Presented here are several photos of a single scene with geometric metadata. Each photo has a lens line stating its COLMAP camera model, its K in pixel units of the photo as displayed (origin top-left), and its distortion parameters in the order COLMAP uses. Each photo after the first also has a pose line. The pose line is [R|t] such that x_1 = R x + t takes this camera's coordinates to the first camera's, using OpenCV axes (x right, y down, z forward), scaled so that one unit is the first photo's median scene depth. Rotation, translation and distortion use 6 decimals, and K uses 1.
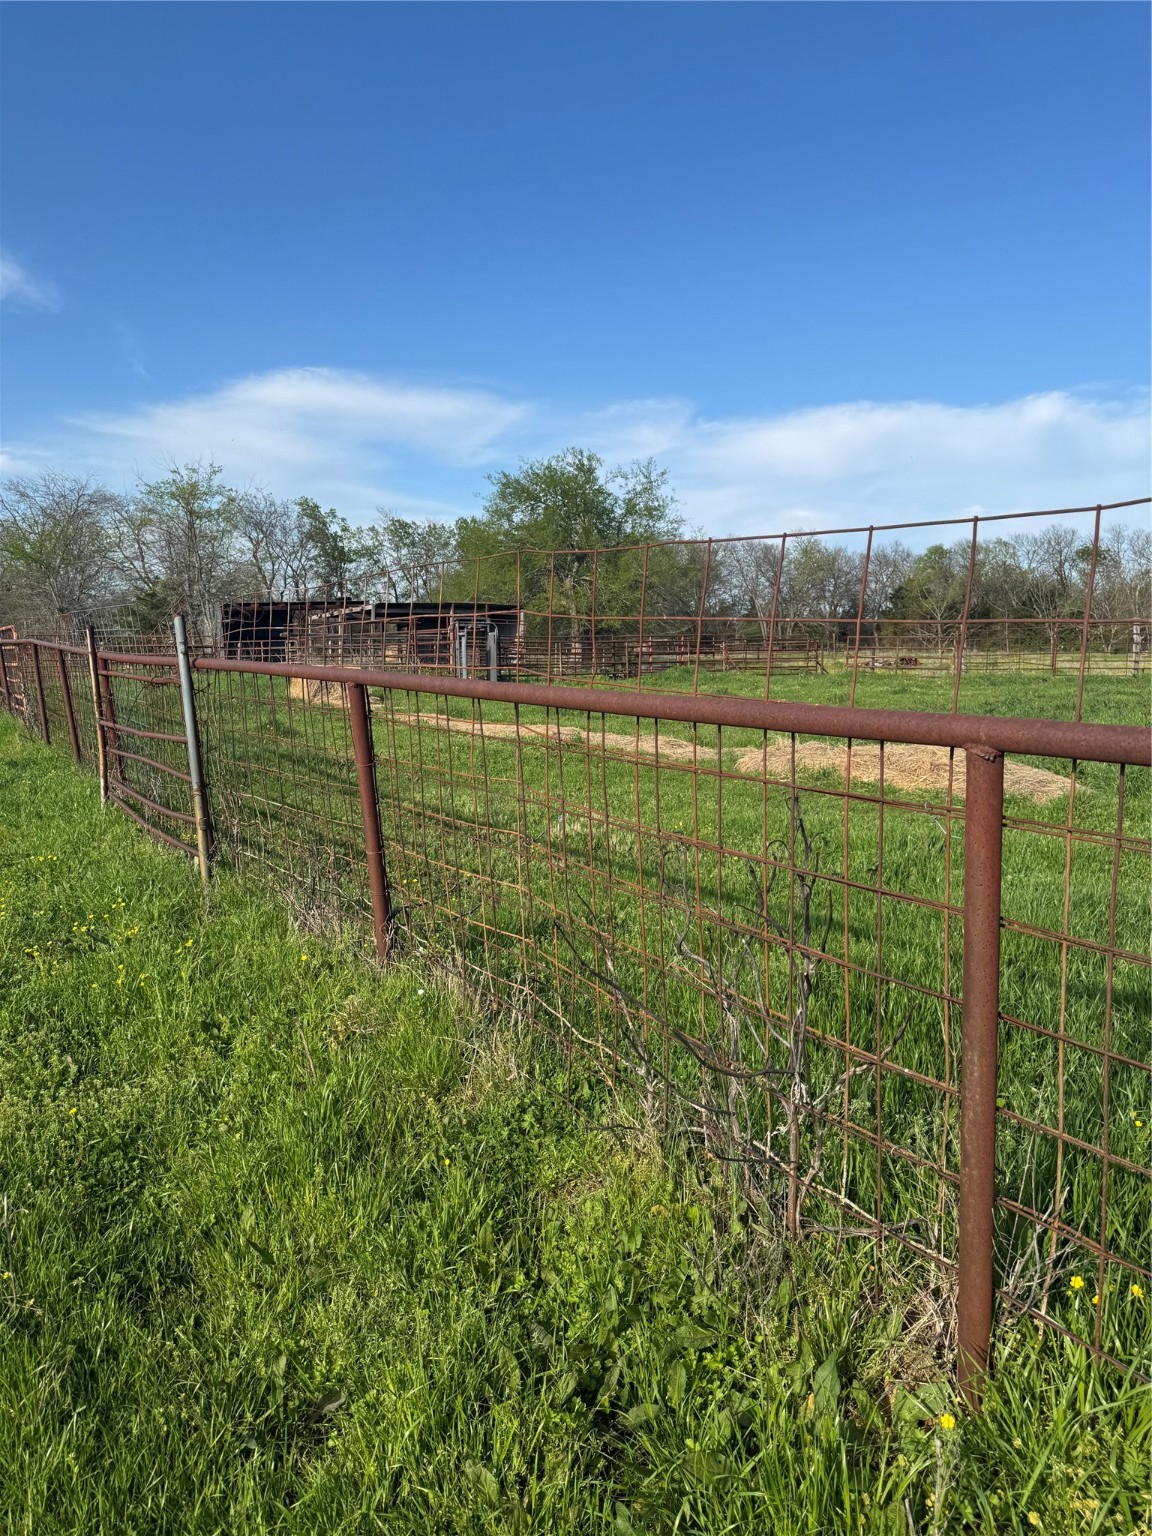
lens RADIAL K [[1070.3, 0, 576.0], [0, 1070.3, 768.0], [0, 0, 1]] dist [-0.000050, -0.000024]
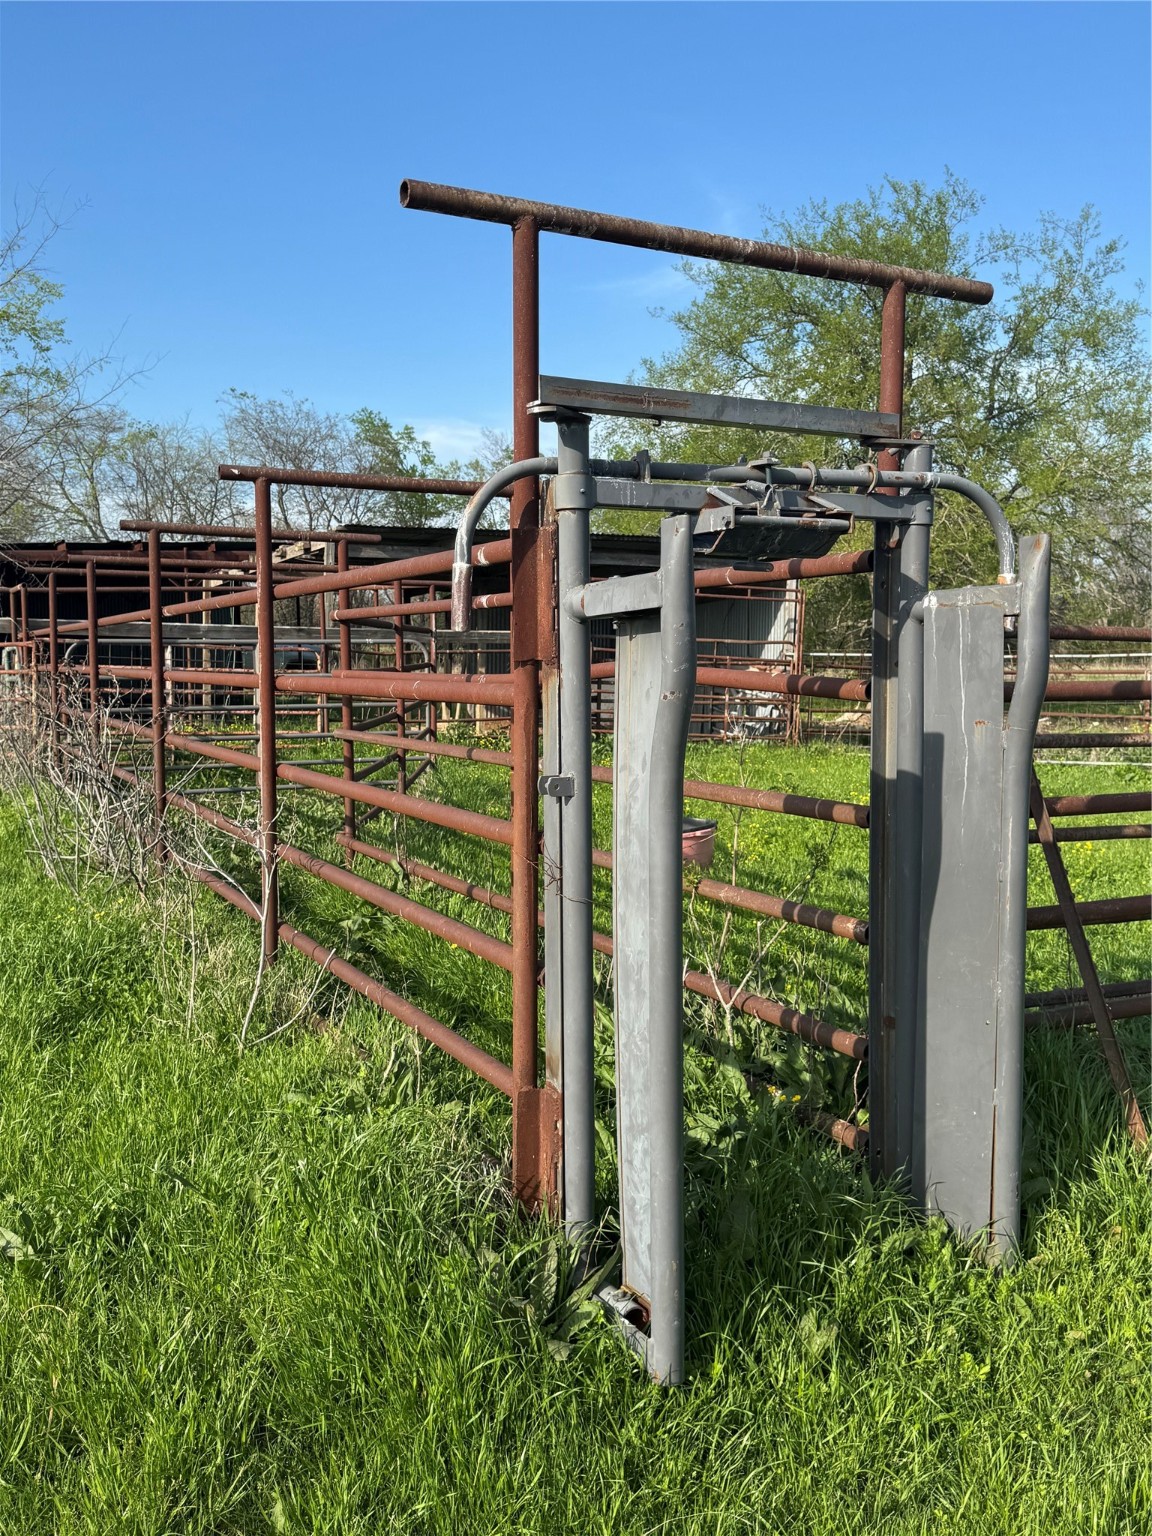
lens RADIAL K [[1368.0, 0, 576.0], [0, 1368.0, 768.0], [0, 0, 1]] dist [0.003555, 0.001248]
pose [[0.991292, 0.026342, -0.129018, -0.027129], [-0.029917, 0.999218, -0.025856, -0.030818], [0.128236, 0.029491, 0.991305, 0.252300]]
